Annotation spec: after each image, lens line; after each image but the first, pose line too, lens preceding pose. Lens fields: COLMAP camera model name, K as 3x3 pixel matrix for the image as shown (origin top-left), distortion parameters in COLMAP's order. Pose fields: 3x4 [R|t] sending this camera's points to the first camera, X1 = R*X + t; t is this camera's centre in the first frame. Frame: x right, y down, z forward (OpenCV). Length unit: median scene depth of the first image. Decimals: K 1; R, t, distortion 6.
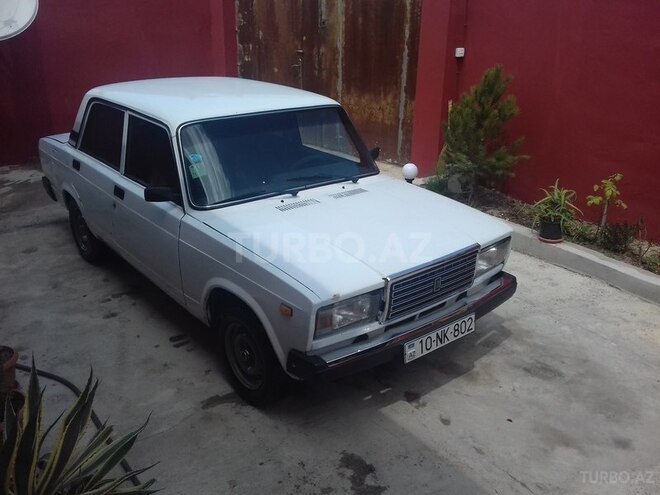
lens RADIAL K [[598.9, 0, 327.6], [0, 598.9, 259.0], [0, 0, 1]] dist [0.093874, -0.178470]
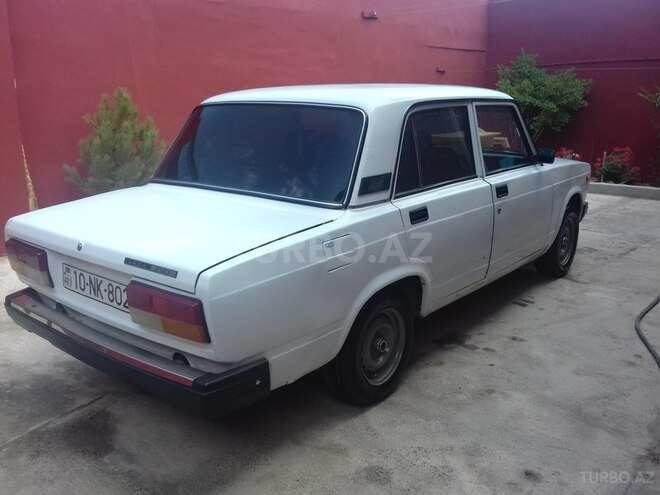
lens RADIAL K [[598.9, 0, 327.6], [0, 598.9, 259.0], [0, 0, 1]] dist [0.093874, -0.178470]
pose [[-0.196140, -0.273416, 0.941686, -0.615807], [0.393763, 0.857548, 0.331002, -0.222802], [-0.898042, 0.435724, -0.060538, 0.709471]]
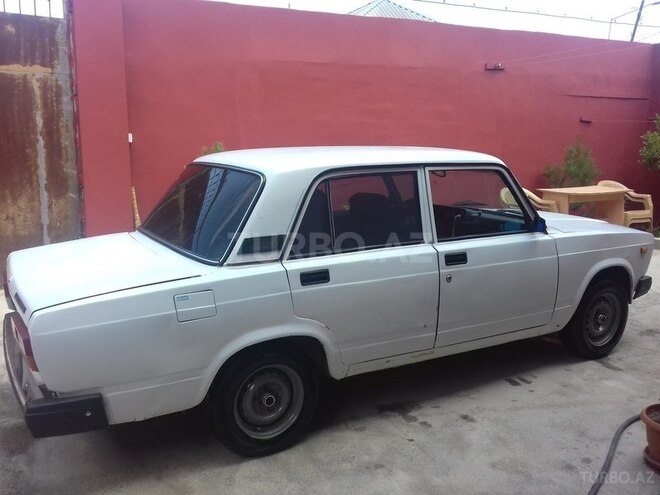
lens RADIAL K [[598.9, 0, 327.6], [0, 598.9, 259.0], [0, 0, 1]] dist [0.093874, -0.178470]
pose [[0.160681, -0.210791, 0.964235, -0.632596], [0.396215, 0.908534, 0.132589, -0.156128], [-0.903988, 0.360740, 0.229503, 0.519205]]
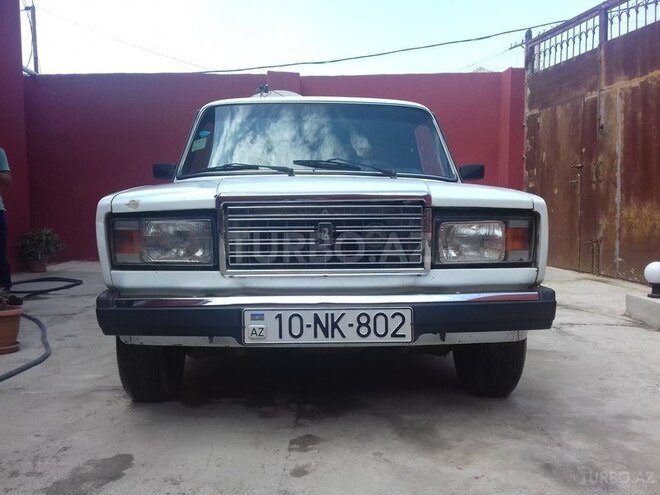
lens RADIAL K [[598.9, 0, 327.6], [0, 598.9, 259.0], [0, 0, 1]] dist [0.093874, -0.178470]
pose [[0.792612, 0.040067, -0.608409, 0.235818], [-0.235372, 0.940599, -0.244691, 0.091261], [0.562465, 0.337147, 0.754960, 0.222169]]
